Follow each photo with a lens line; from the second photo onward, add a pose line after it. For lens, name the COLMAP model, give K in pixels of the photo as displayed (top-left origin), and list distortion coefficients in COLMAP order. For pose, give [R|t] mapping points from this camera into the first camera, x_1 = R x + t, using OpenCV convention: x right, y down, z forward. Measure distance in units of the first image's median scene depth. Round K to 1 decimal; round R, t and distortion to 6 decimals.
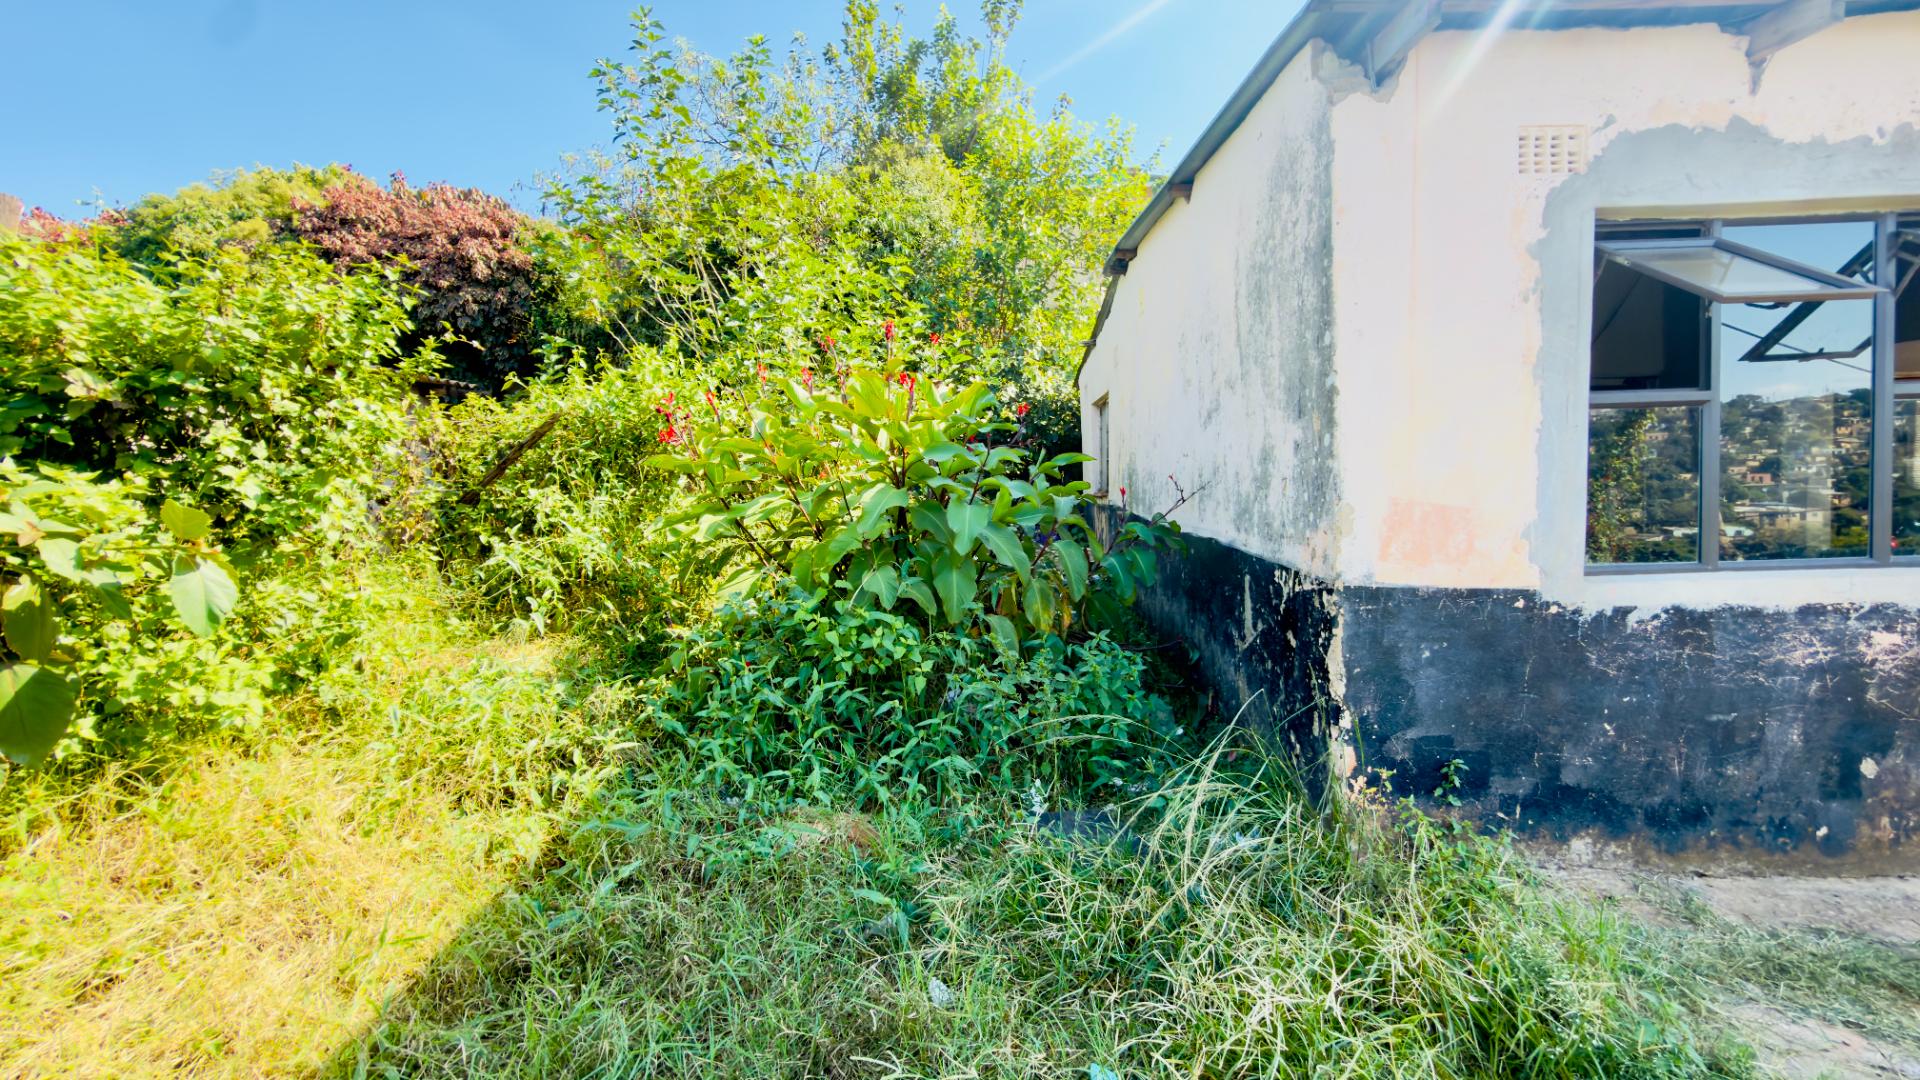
lens RADIAL K [[766.2, 0, 963.1], [0, 766.2, 550.7], [0, 0, 1]] dist [0.000848, -0.000263]
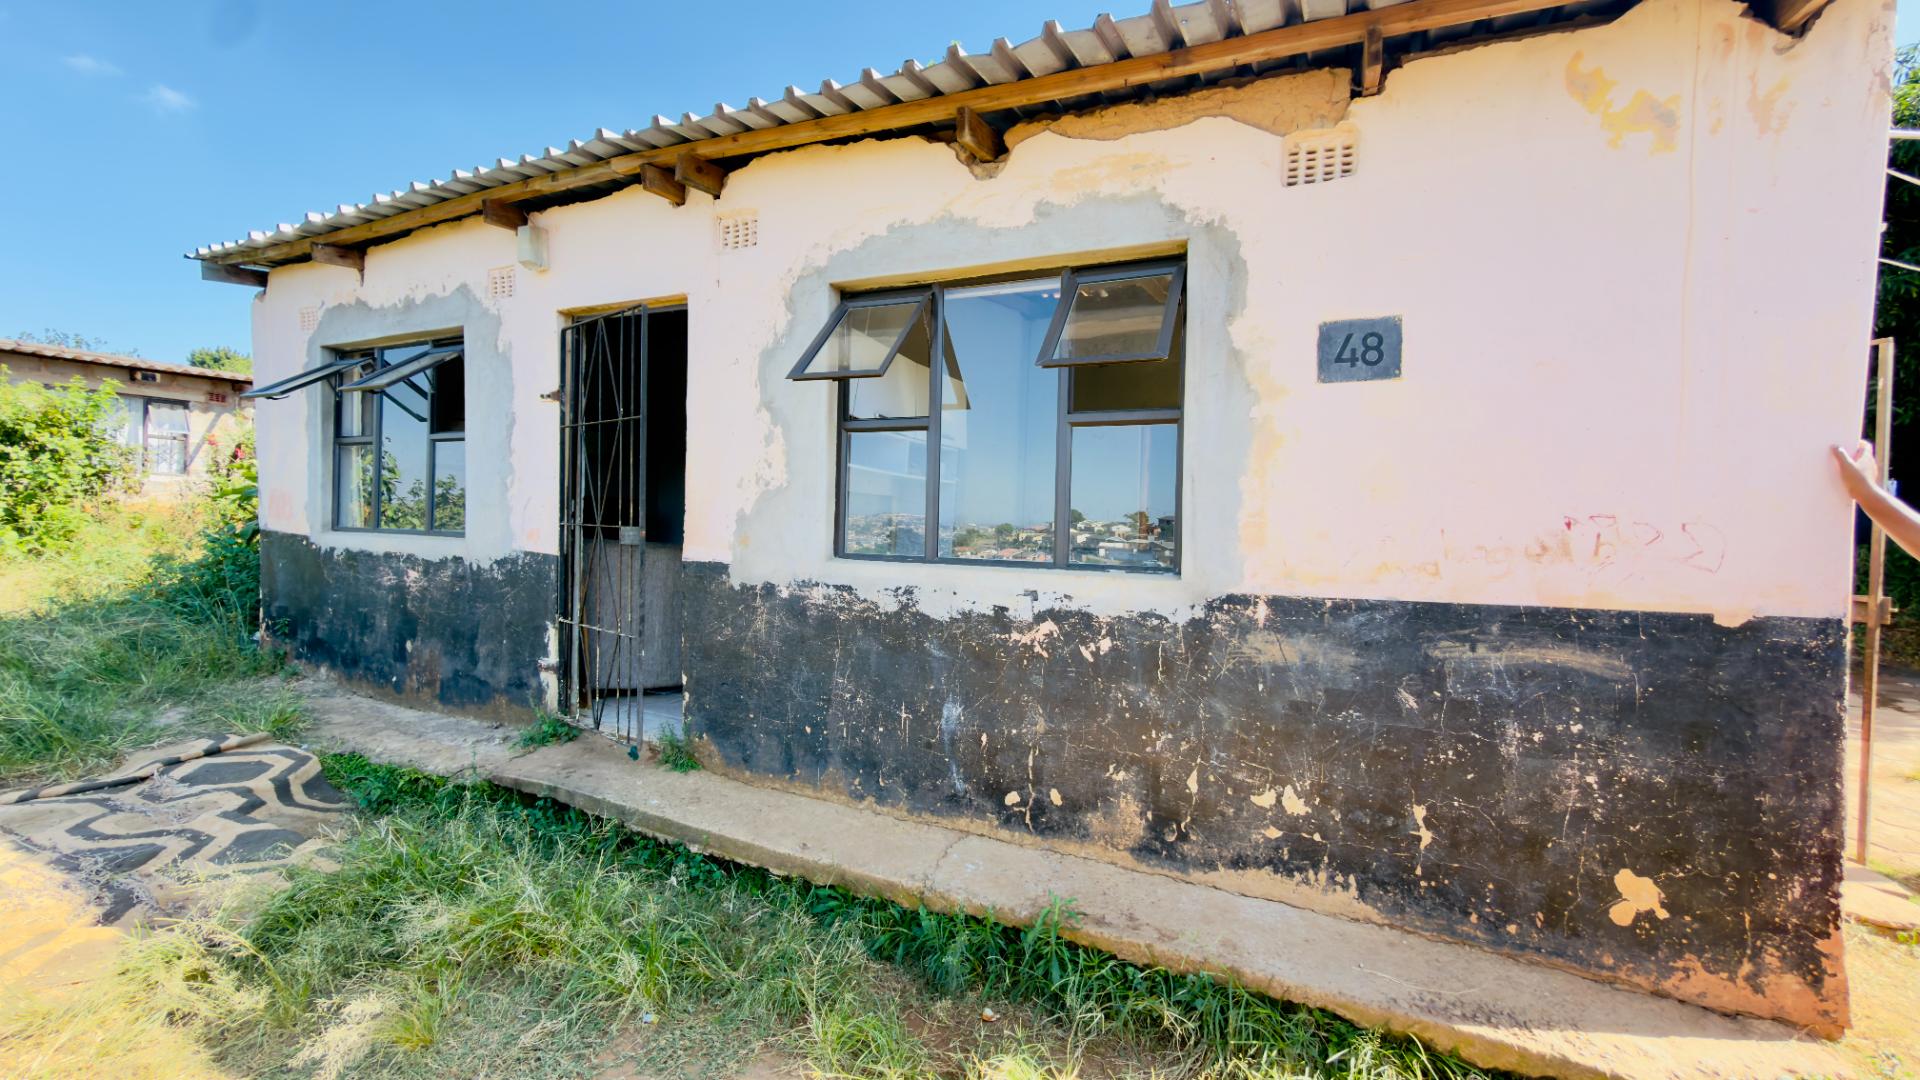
lens RADIAL K [[770.0, 0, 960.0], [0, 770.0, 540.0], [0, 0, 1]] dist [-0.000751, -0.000134]
pose [[0.914345, 0.063572, -0.399915, 3.069379], [-0.074350, 0.997166, -0.011476, -0.039821], [0.398052, 0.040226, 0.916480, -0.150098]]
